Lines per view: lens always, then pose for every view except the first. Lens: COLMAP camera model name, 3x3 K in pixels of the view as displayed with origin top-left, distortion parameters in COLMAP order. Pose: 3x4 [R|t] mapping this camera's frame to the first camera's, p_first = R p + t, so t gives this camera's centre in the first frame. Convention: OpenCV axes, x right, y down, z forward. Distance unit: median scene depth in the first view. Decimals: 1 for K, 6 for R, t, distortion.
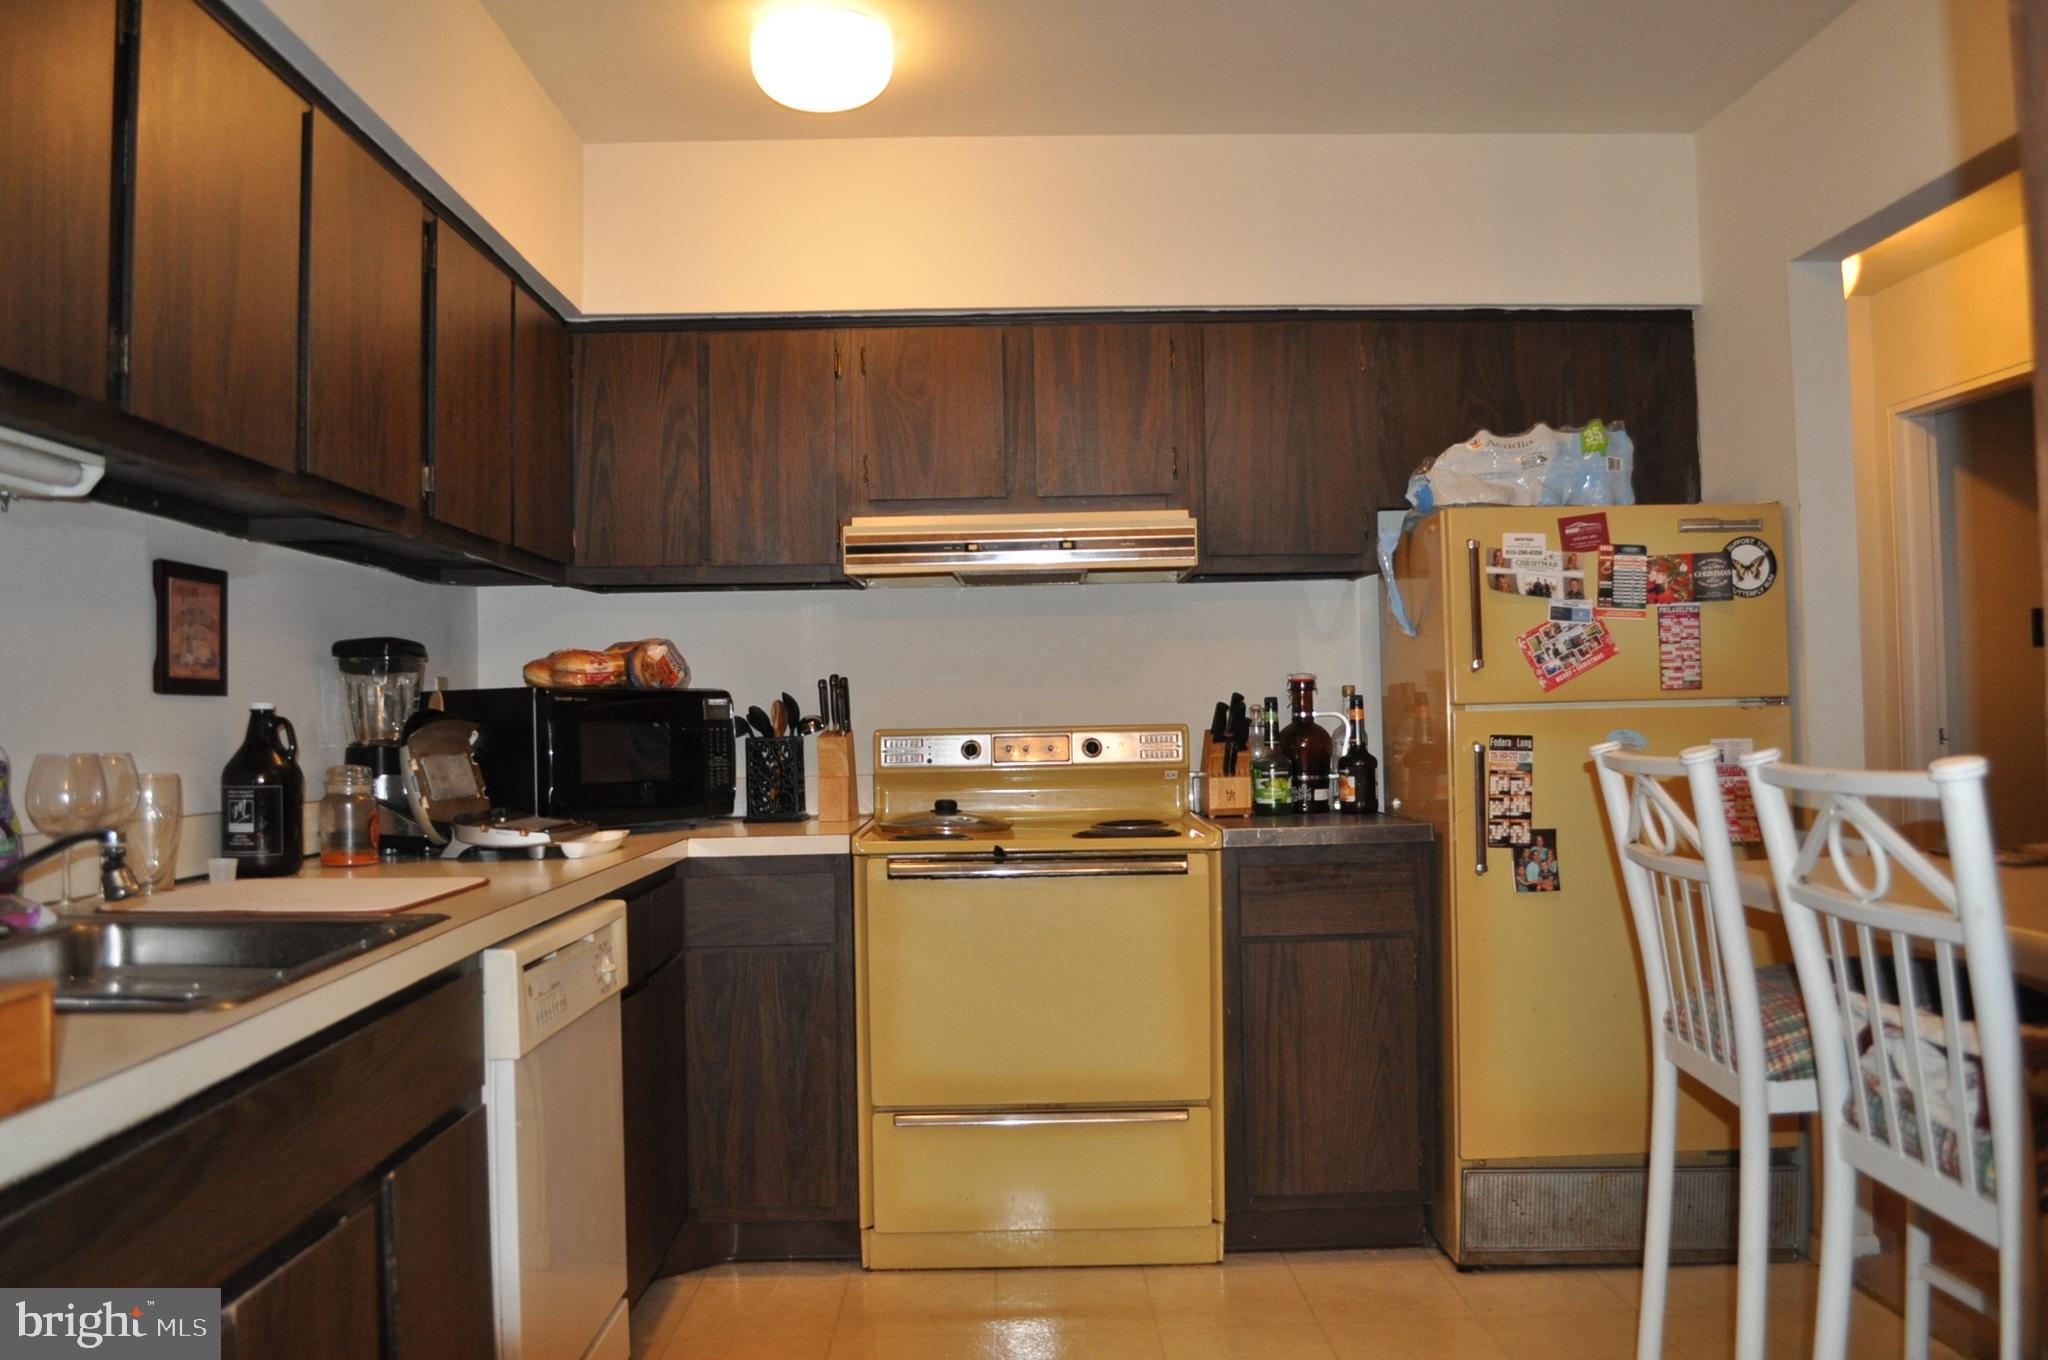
lens RADIAL K [[1605.0, 0, 1026.7], [0, 1605.0, 697.1], [0, 0, 1]] dist [-0.083402, 0.008839]
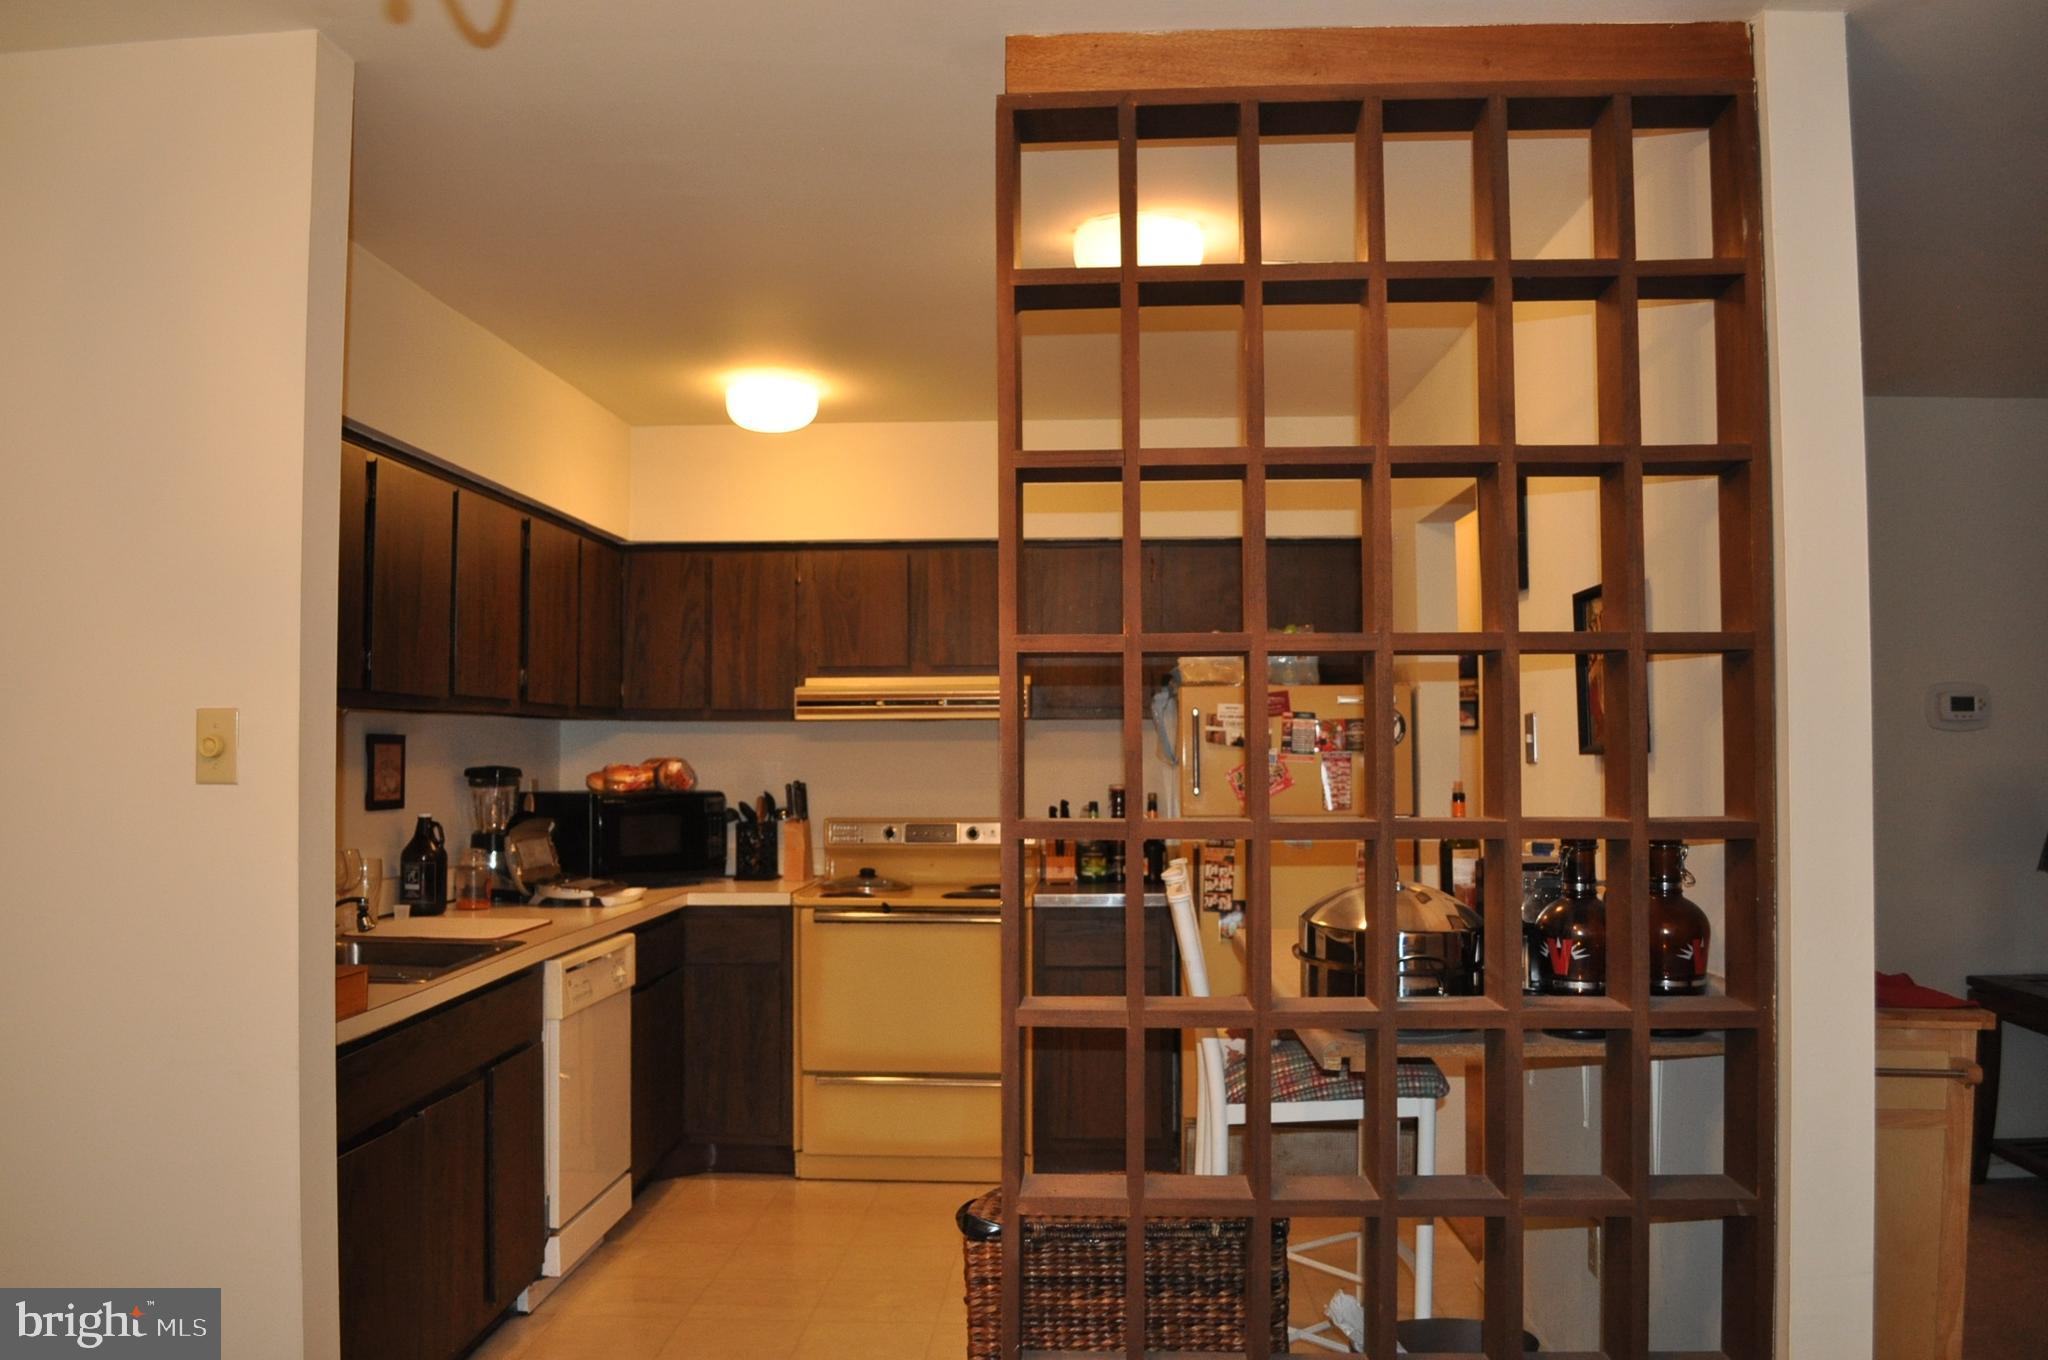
lens RADIAL K [[1605.0, 0, 1026.7], [0, 1605.0, 697.1], [0, 0, 1]] dist [-0.083402, 0.008839]
pose [[0.997718, 0.013479, -0.066163, 0.218498], [-0.014616, 0.999753, -0.016735, -0.081106], [0.065921, 0.017663, 0.997668, -0.531047]]
